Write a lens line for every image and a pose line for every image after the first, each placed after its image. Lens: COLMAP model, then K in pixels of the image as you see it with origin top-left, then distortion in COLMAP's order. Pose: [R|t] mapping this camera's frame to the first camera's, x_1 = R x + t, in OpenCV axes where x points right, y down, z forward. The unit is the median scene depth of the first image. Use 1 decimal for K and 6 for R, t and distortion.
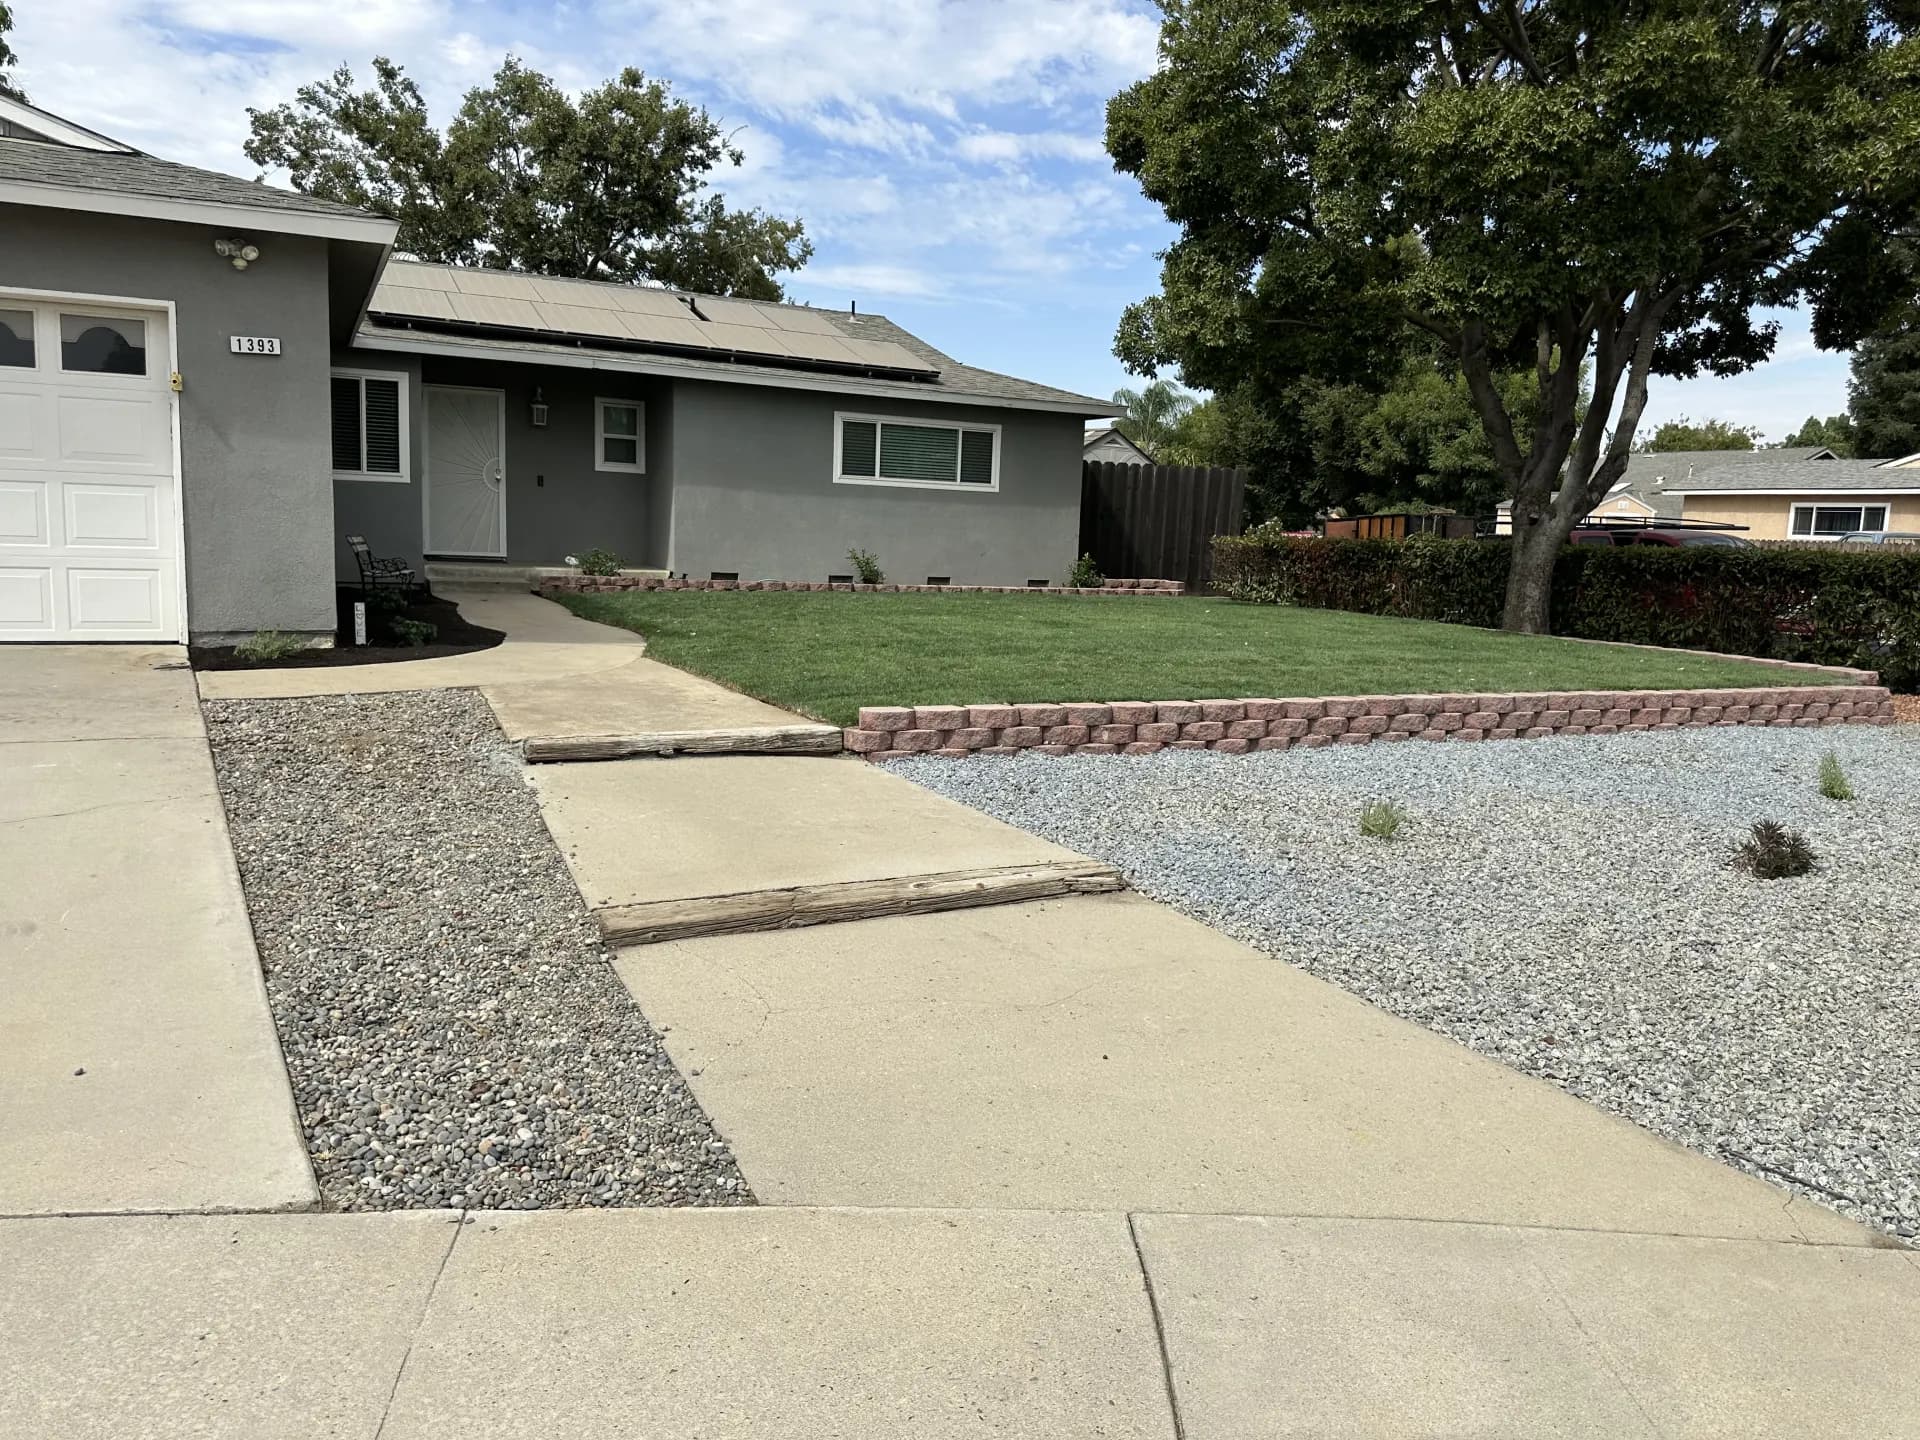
lens RADIAL K [[1374.0, 0, 960.0], [0, 1374.0, 720.0], [0, 0, 1]] dist [0.038219, -0.042137]
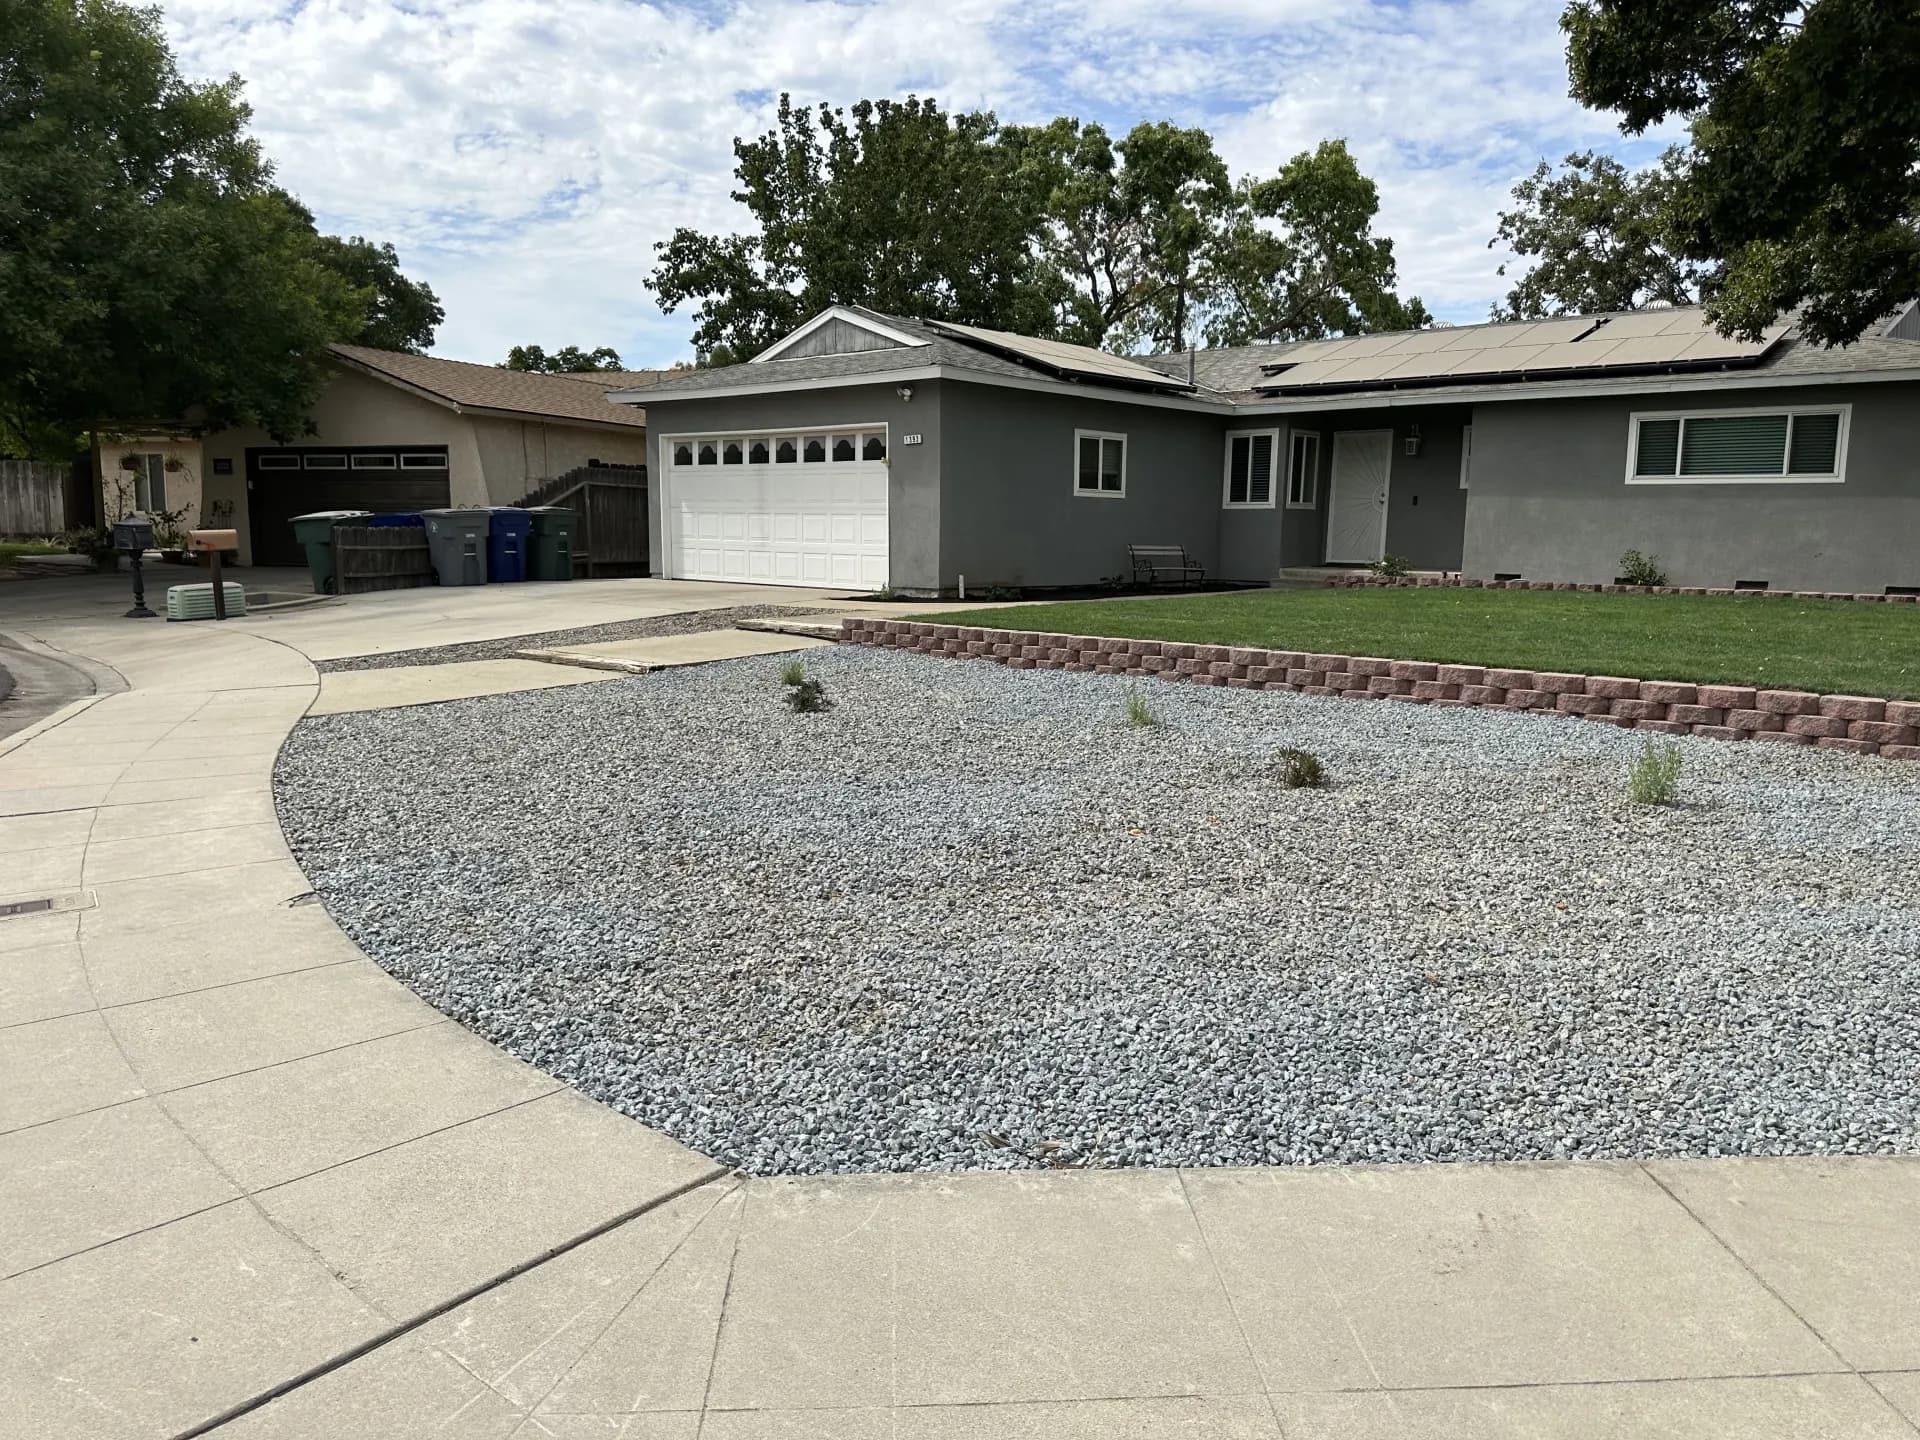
lens RADIAL K [[1336.8, 0, 960.0], [0, 1336.8, 720.0], [0, 0, 1]] dist [-0.000240, -0.040233]
pose [[0.352830, 0.090473, -0.931303, 0.741621], [-0.124176, 0.991038, 0.049232, 0.009135], [0.927411, 0.098275, 0.360902, 0.256560]]
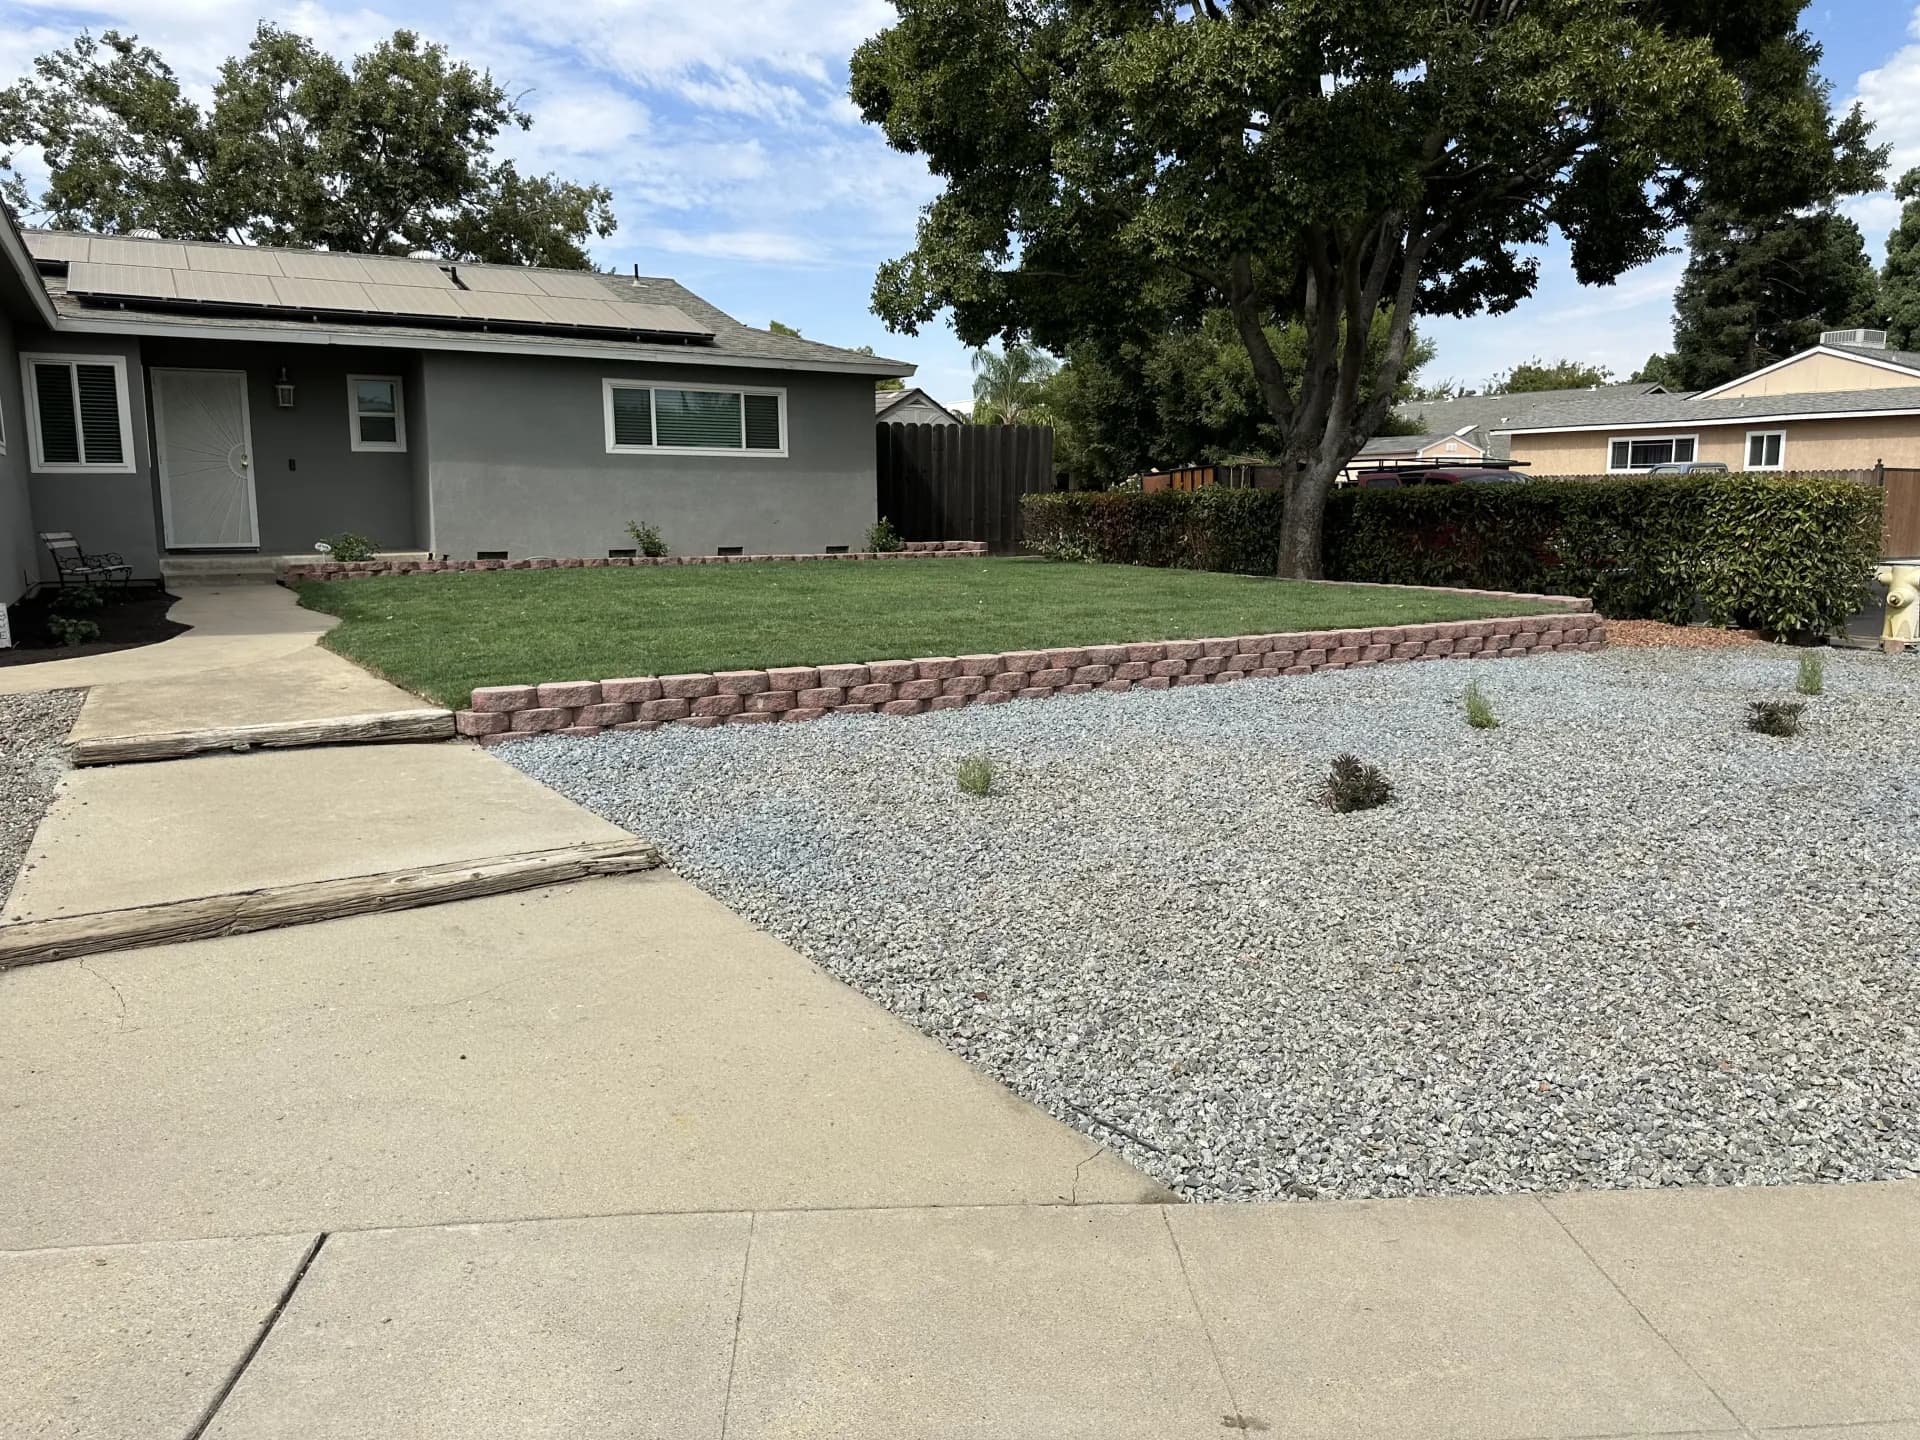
lens RADIAL K [[1377.3, 0, 967.2], [0, 1377.3, 719.6], [0, 0, 1]] dist [0.028552, -0.041210]
pose [[0.996096, -0.054132, 0.069735, 0.092887], [0.052530, 0.998316, 0.024603, 0.003159], [-0.070949, -0.020844, 0.997262, 0.013645]]
